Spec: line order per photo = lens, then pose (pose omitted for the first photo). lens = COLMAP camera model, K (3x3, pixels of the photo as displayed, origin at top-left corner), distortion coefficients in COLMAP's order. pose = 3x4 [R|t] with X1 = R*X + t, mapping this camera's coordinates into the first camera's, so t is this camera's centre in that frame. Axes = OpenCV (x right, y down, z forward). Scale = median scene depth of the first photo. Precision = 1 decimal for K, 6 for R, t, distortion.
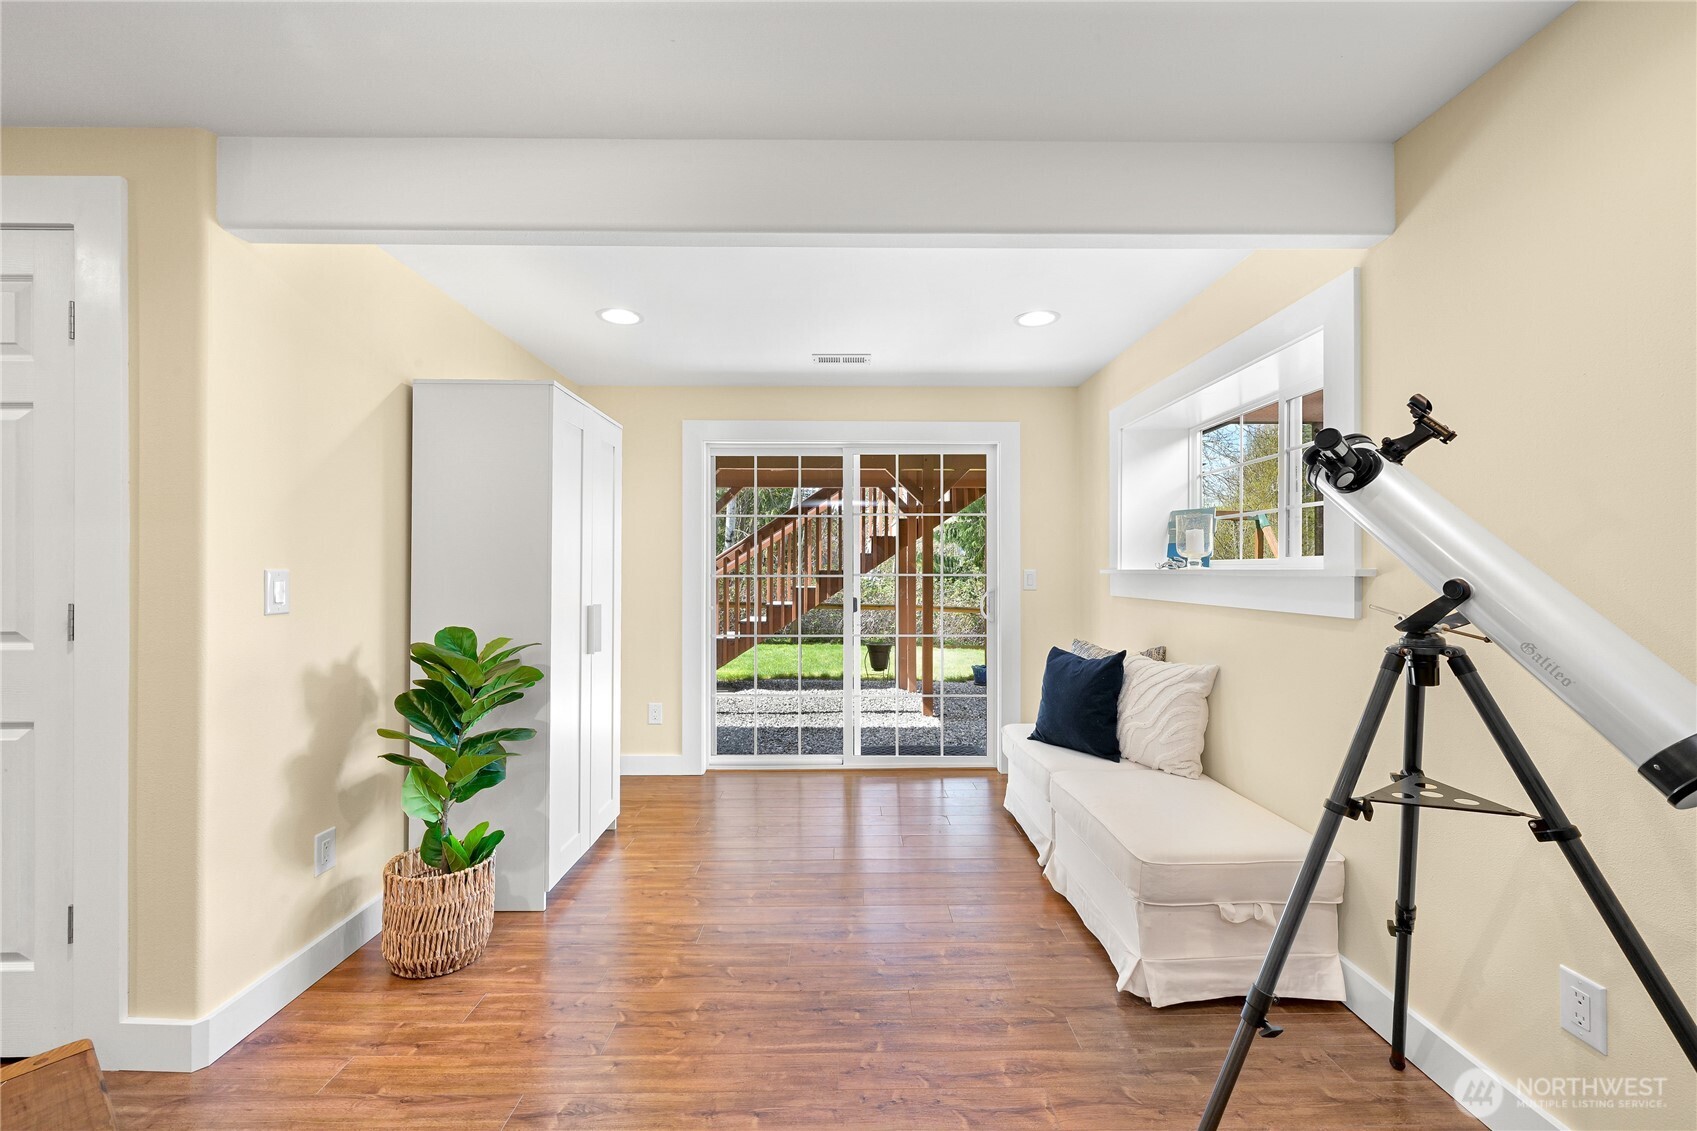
lens RADIAL K [[662.2, 0, 838.5], [0, 662.2, 568.6], [0, 0, 1]] dist [-0.004202, 0.000288]
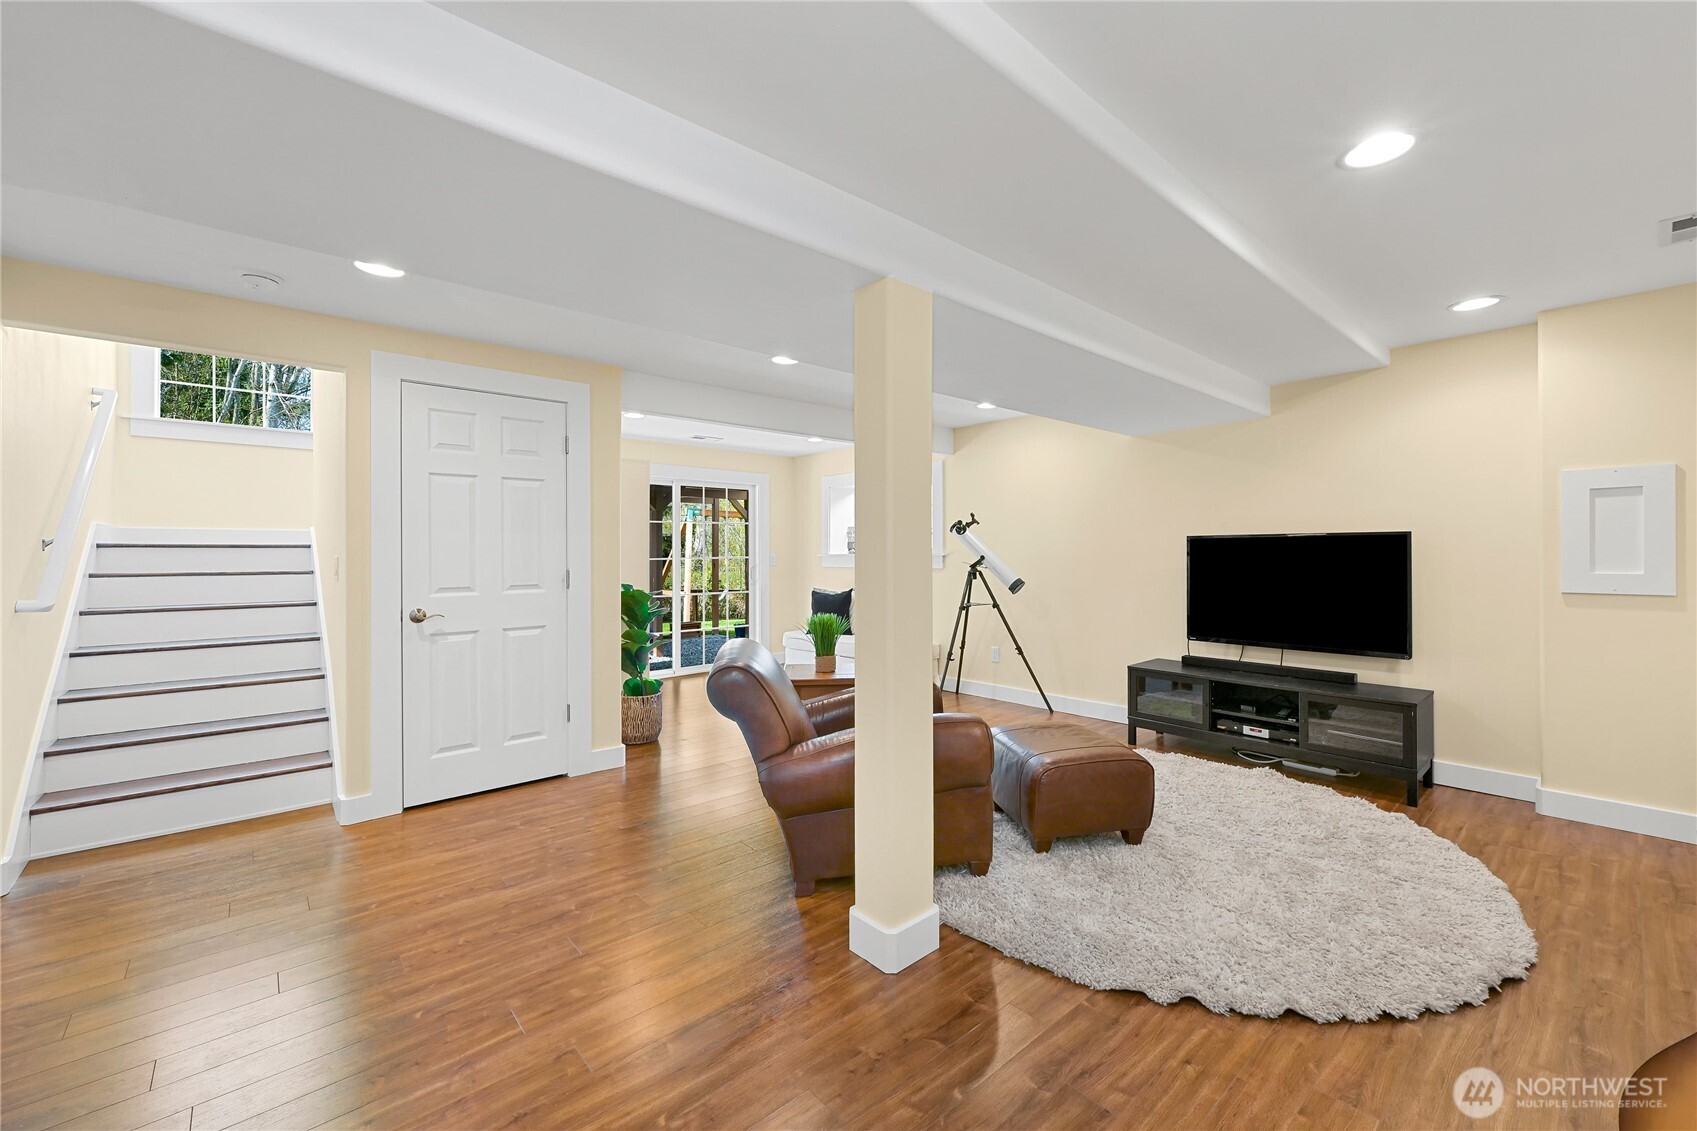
lens RADIAL K [[662.2, 0, 850.4], [0, 662.2, 555.8], [0, 0, 1]] dist [-0.004202, 0.000288]
pose [[0.772105, -0.006872, 0.635458, -1.402369], [0.003051, 0.999970, 0.007106, -0.008711], [-0.635488, -0.003548, 0.772102, -1.032939]]
